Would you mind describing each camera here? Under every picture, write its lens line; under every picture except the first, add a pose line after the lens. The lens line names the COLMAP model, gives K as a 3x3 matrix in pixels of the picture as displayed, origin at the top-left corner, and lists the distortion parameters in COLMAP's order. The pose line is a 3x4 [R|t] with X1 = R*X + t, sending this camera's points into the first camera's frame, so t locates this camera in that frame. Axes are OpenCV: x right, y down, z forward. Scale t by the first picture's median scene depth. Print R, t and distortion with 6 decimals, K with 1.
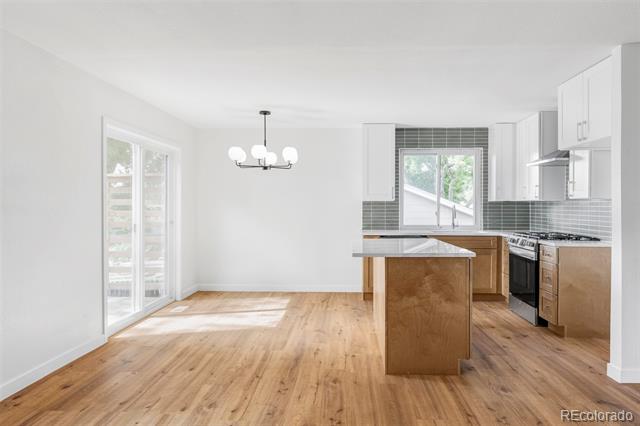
lens RADIAL K [[450.1, 0, 320.0], [0, 450.1, 213.0], [0, 0, 1]] dist [0.001604, 0.000849]
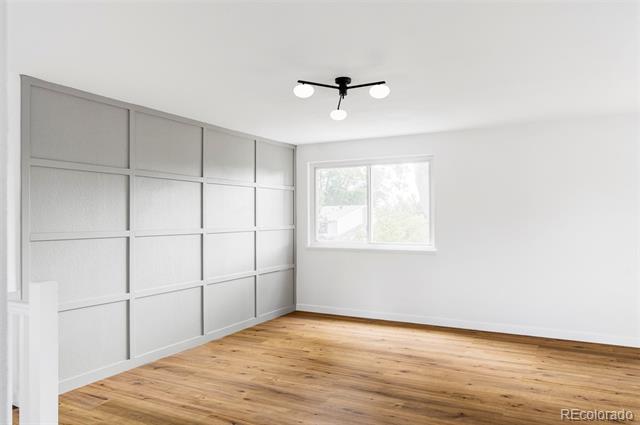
lens RADIAL K [[446.2, 0, 320.0], [0, 446.2, 212.5], [0, 0, 1]] dist [0.001583, 0.001527]
pose [[-0.436700, -0.012818, -0.899516, 1.097487], [-0.009363, 0.999909, -0.009703, -0.036315], [0.899558, 0.004185, -0.436781, 0.838004]]
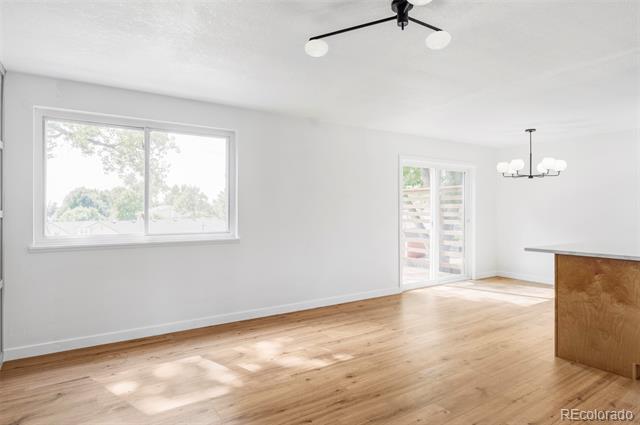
lens RADIAL K [[377.8, 0, 320.0], [0, 377.8, 212.5], [0, 0, 1]] dist [0.000624, 0.000716]
pose [[0.580176, 0.004952, -0.814476, 0.583619], [-0.008511, 0.999964, 0.000017, -0.001520], [0.814447, 0.006922, 0.580197, -0.048212]]
